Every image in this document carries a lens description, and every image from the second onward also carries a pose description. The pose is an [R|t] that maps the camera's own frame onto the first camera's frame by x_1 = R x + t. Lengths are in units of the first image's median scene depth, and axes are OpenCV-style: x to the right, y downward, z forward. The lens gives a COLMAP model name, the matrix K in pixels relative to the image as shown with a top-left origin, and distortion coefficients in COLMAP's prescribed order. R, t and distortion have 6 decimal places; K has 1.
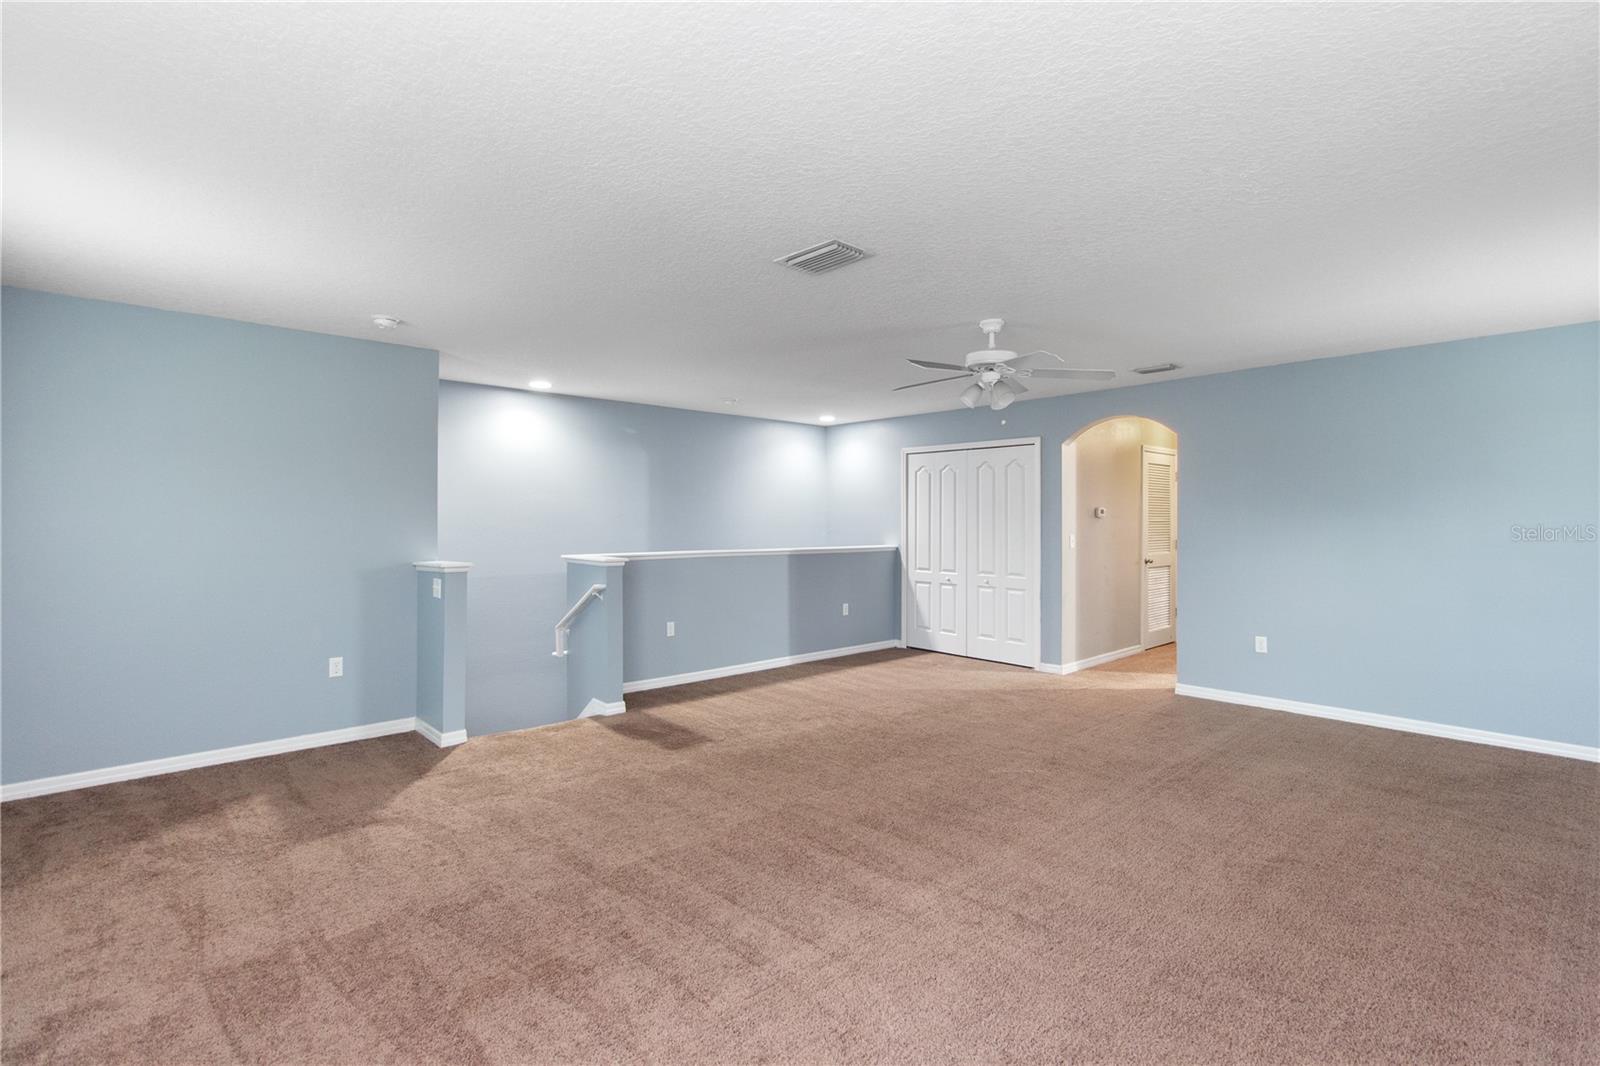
lens RADIAL K [[748.9, 0, 800.4], [0, 748.9, 525.4], [0, 0, 1]] dist [0.003110, -0.000189]
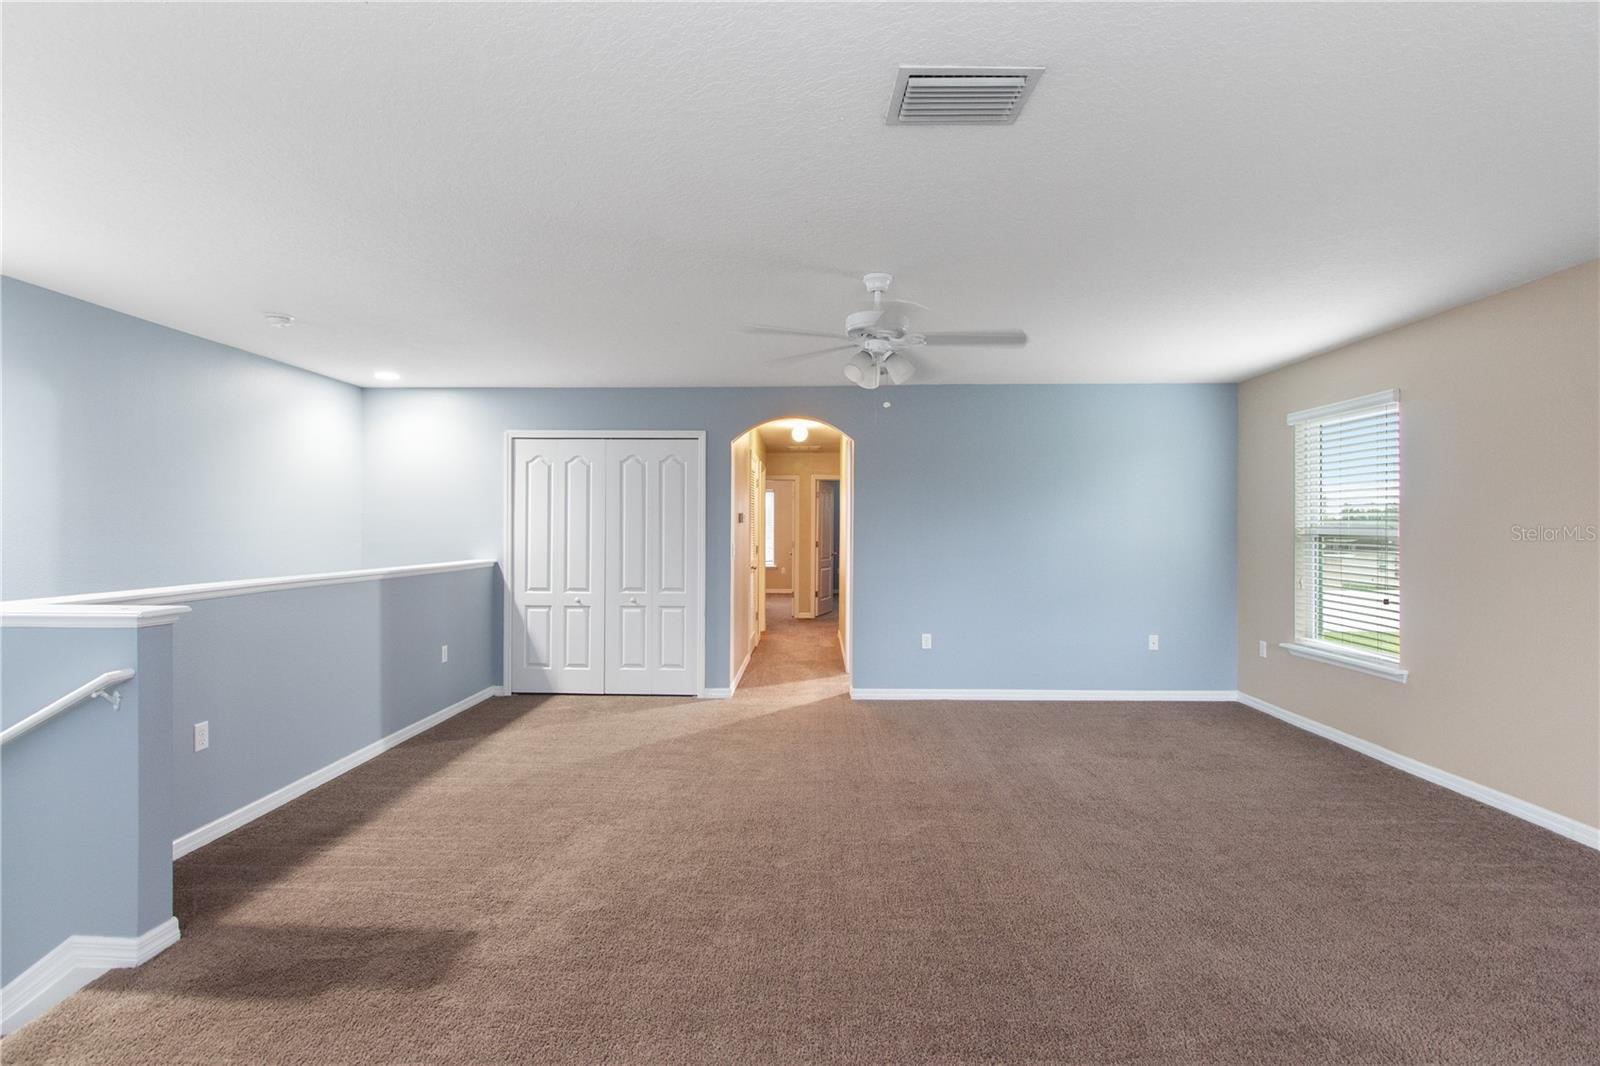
lens RADIAL K [[748.9, 0, 800.7], [0, 748.9, 531.2], [0, 0, 1]] dist [0.003110, -0.000189]
pose [[0.693736, -0.003364, 0.720221, -0.231483], [0.004618, 0.999989, 0.000223, -0.000424], [-0.720214, 0.003171, 0.693744, 0.309495]]
